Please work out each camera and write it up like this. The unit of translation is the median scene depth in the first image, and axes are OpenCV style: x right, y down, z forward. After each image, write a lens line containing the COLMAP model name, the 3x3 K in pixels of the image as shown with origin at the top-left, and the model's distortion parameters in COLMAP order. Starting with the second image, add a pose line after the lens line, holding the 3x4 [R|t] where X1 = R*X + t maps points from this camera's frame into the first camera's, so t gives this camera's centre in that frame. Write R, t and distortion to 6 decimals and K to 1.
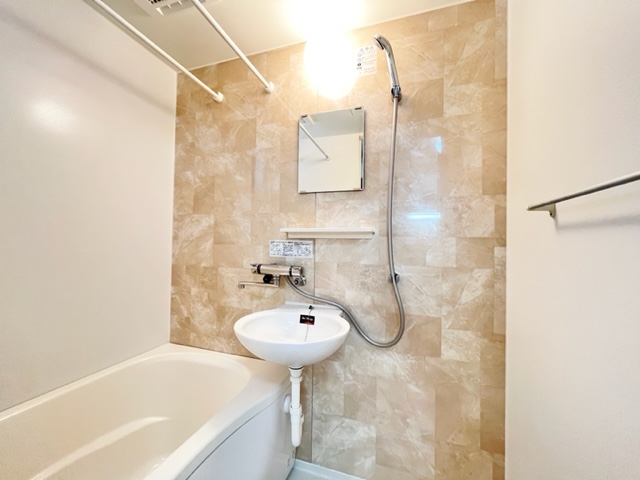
lens RADIAL K [[257.2, 0, 317.3], [0, 257.2, 241.6], [0, 0, 1]] dist [-0.004286, -0.000193]
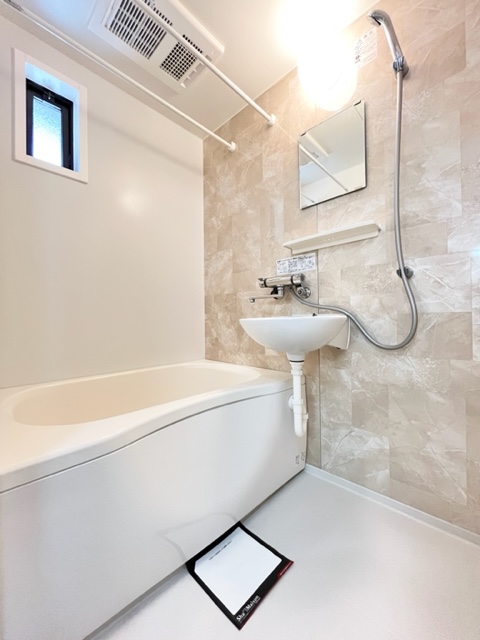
lens RADIAL K [[257.2, 0, 238.1], [0, 257.2, 319.1], [0, 0, 1]] dist [-0.004286, -0.000193]
pose [[0.899664, -0.030235, -0.435534, 0.146798], [0.033770, 0.999430, 0.000375, 0.259750], [0.435274, -0.015045, 0.900172, -0.059207]]
